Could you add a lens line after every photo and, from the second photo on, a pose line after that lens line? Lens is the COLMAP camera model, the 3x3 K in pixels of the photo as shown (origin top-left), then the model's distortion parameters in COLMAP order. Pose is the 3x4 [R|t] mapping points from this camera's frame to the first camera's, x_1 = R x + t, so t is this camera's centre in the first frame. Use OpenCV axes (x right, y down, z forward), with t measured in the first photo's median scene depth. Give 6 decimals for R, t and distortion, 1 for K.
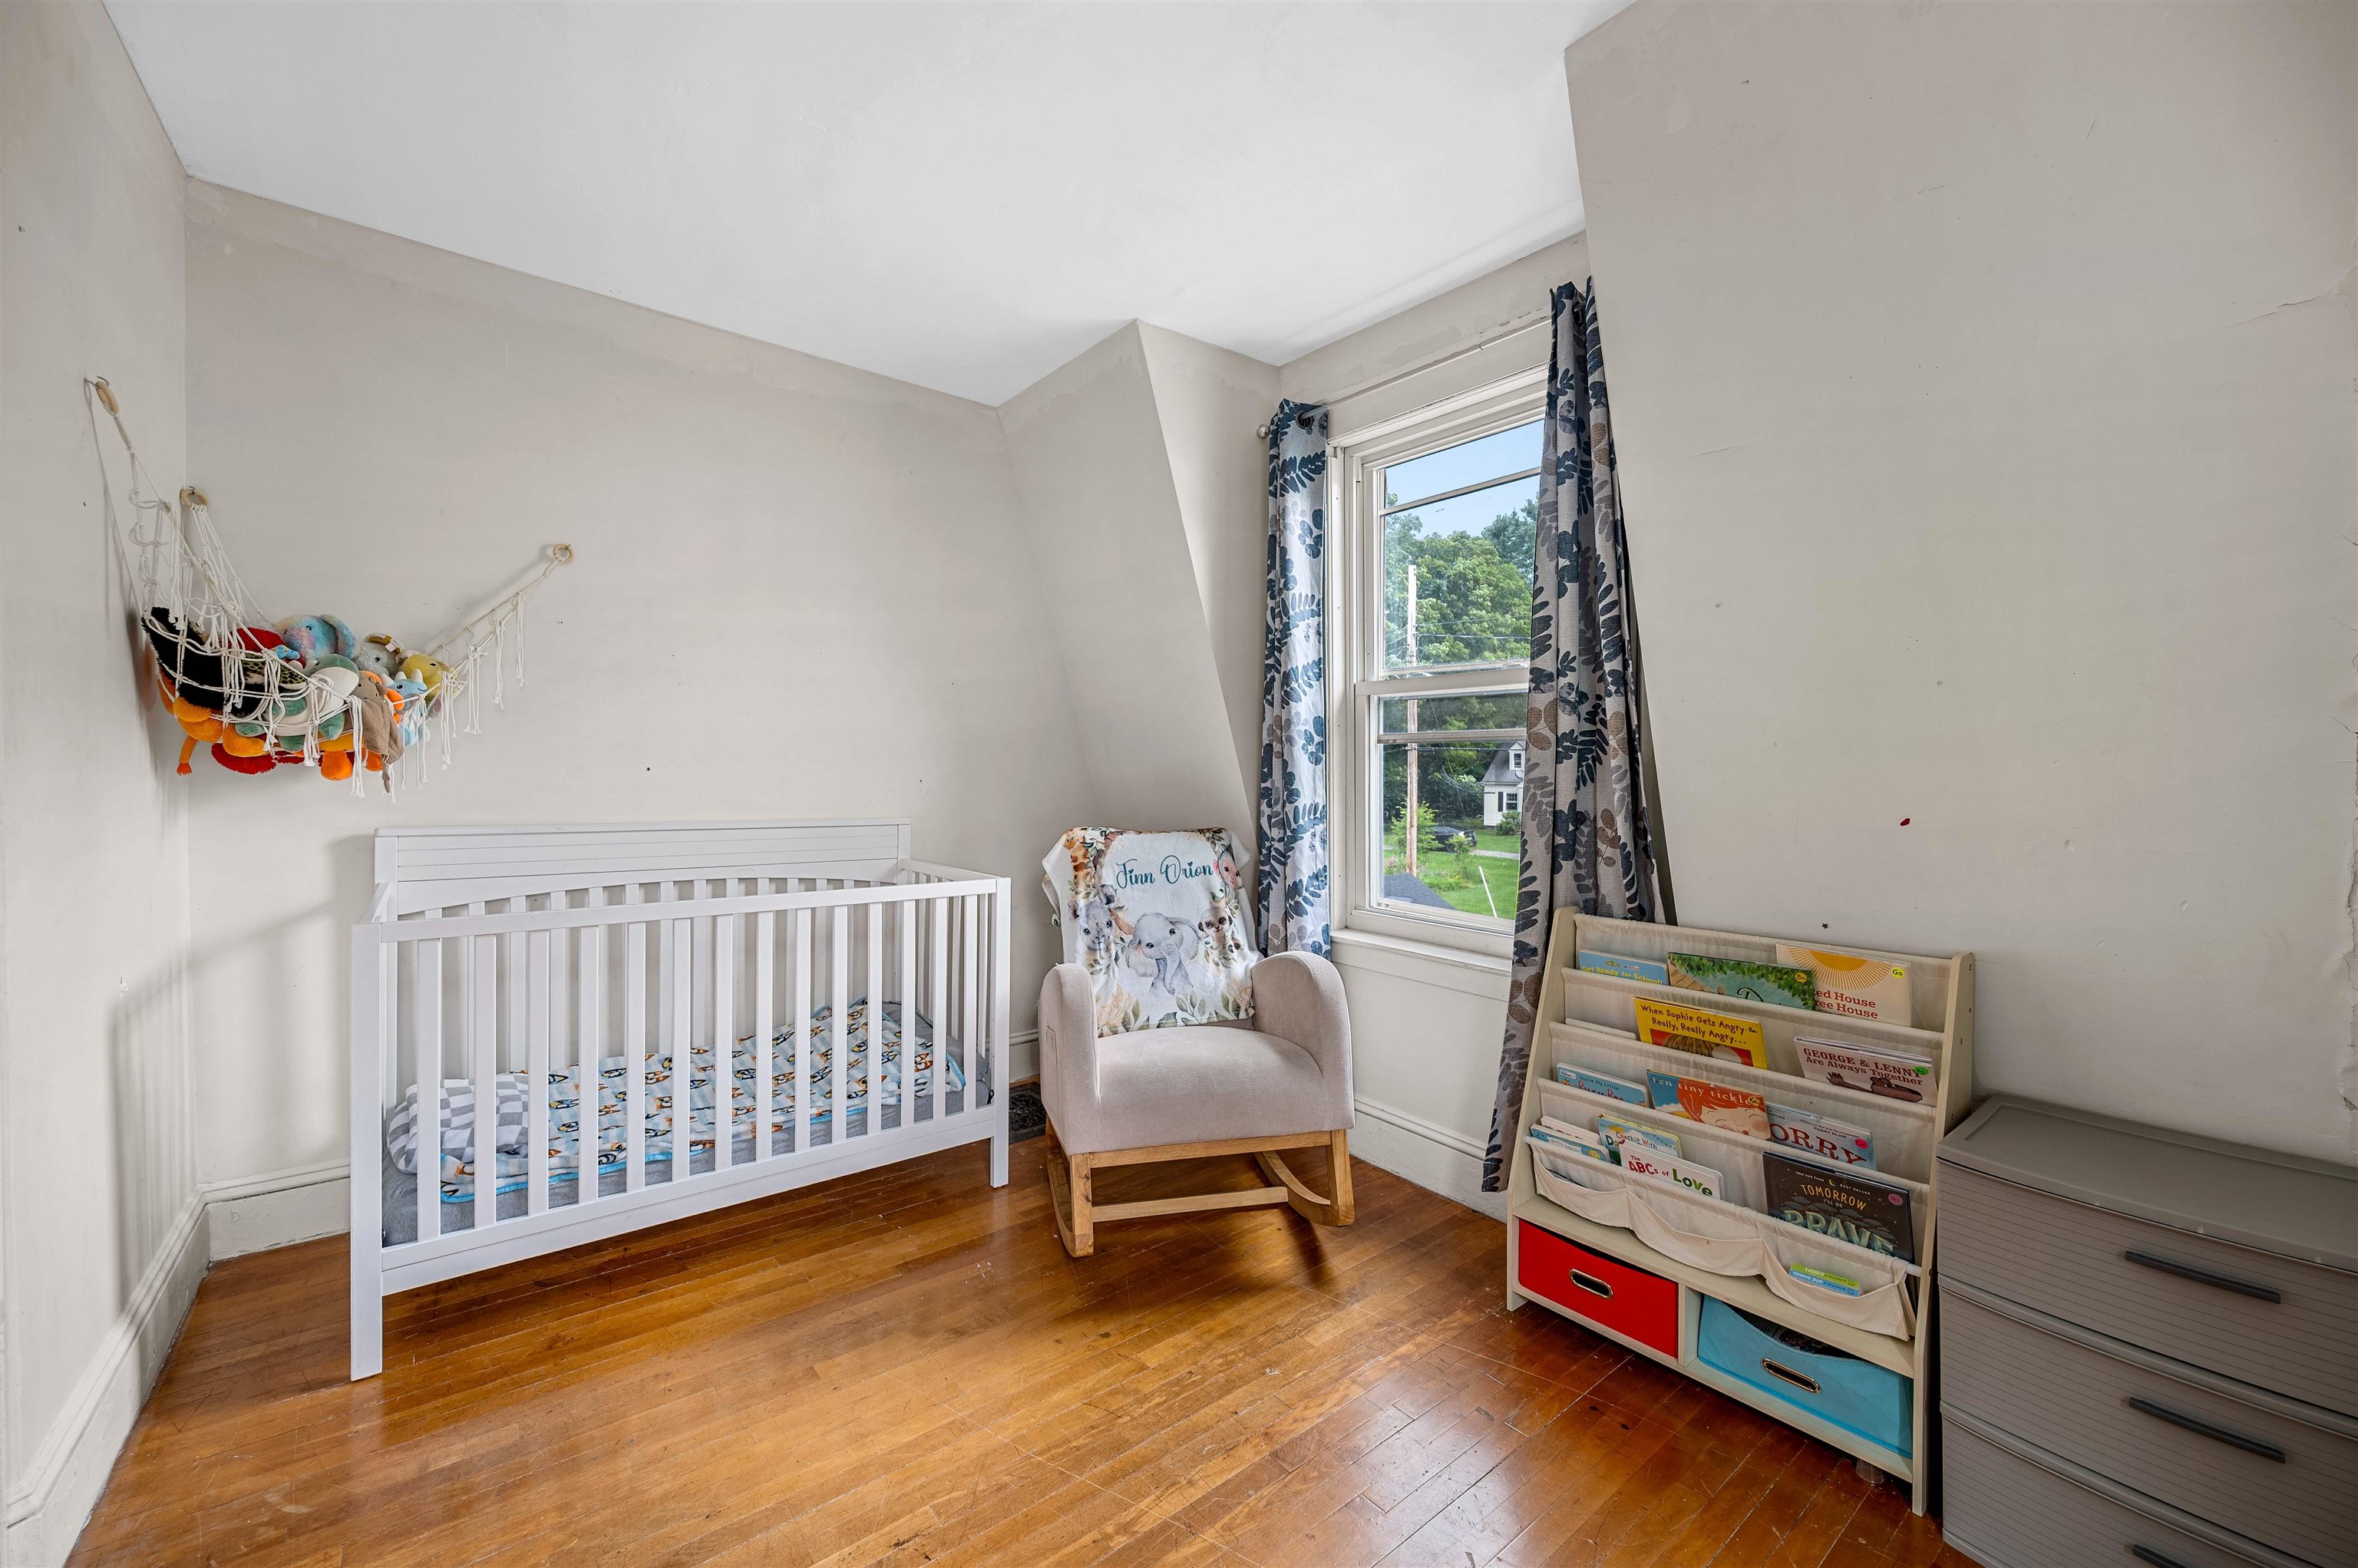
lens RADIAL K [[928.7, 0, 1180.5], [0, 928.7, 782.8], [0, 0, 1]] dist [-0.000935, 0.000109]
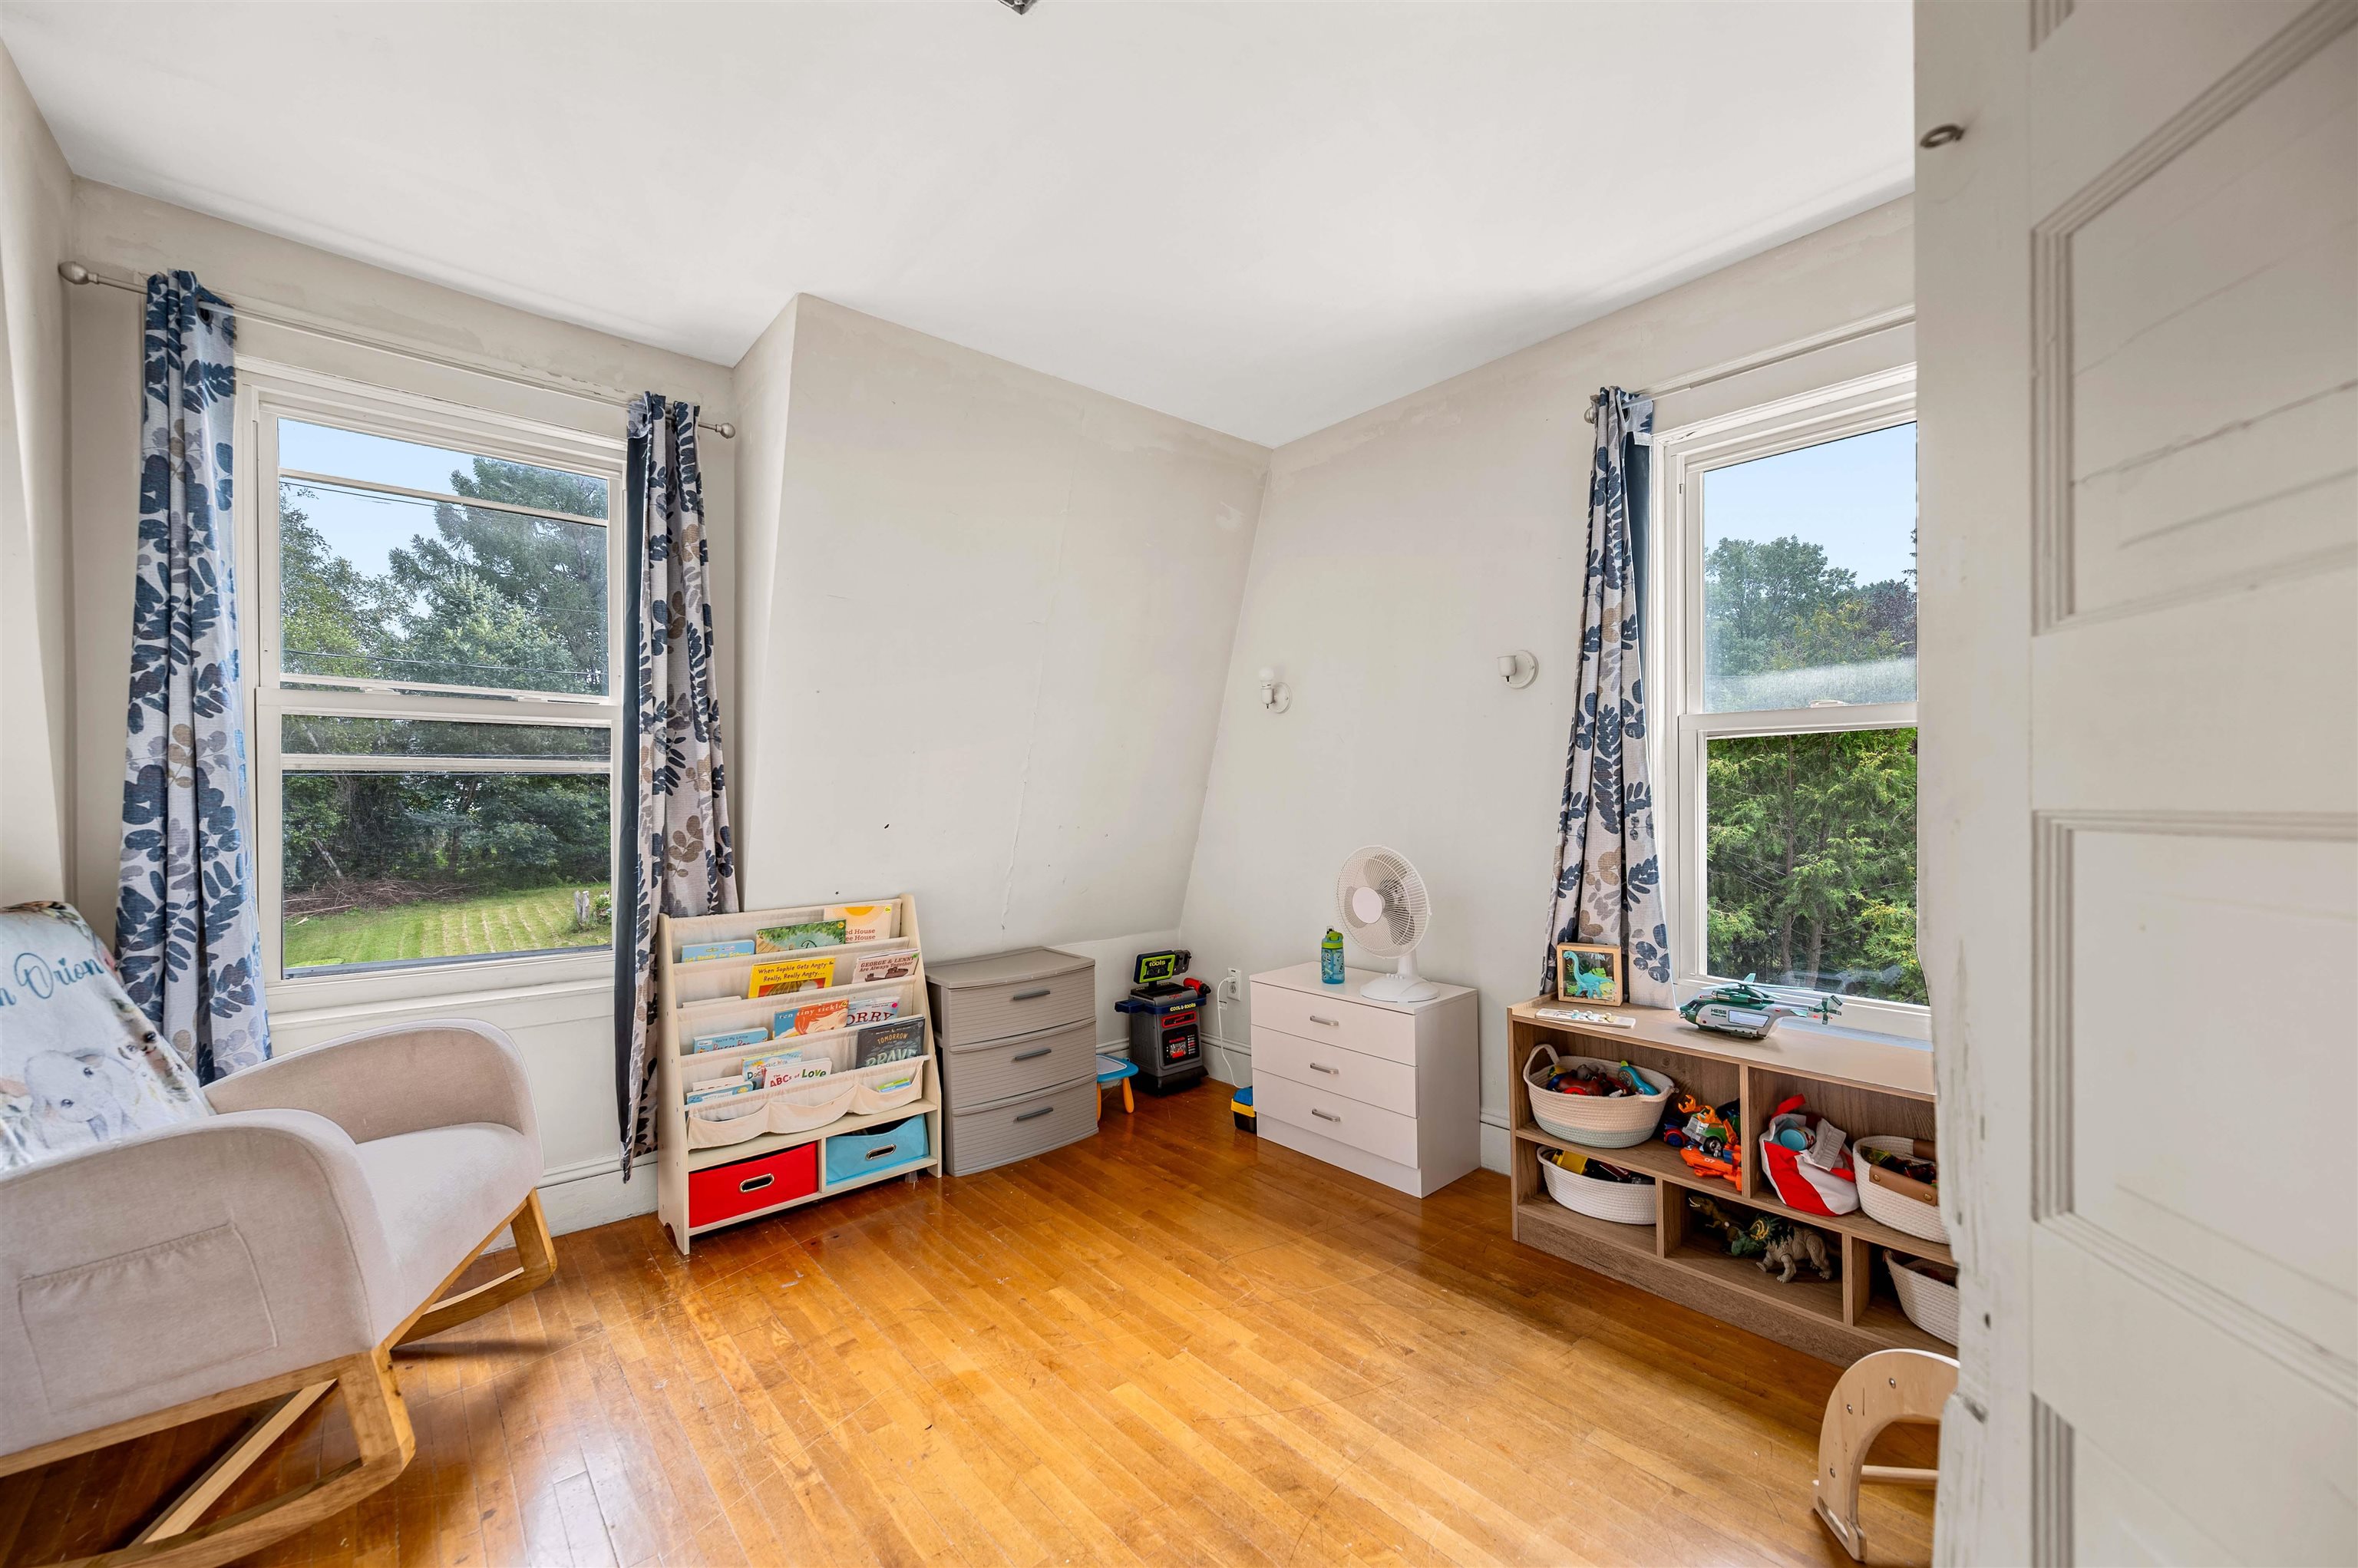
lens RADIAL K [[928.7, 0, 1179.4], [0, 928.7, 791.3], [0, 0, 1]] dist [-0.000935, 0.000109]
pose [[-0.048872, -0.000531, 0.998805, -0.918074], [0.018138, 0.999834, 0.001419, -0.016483], [-0.998640, 0.018186, -0.048854, 0.441832]]
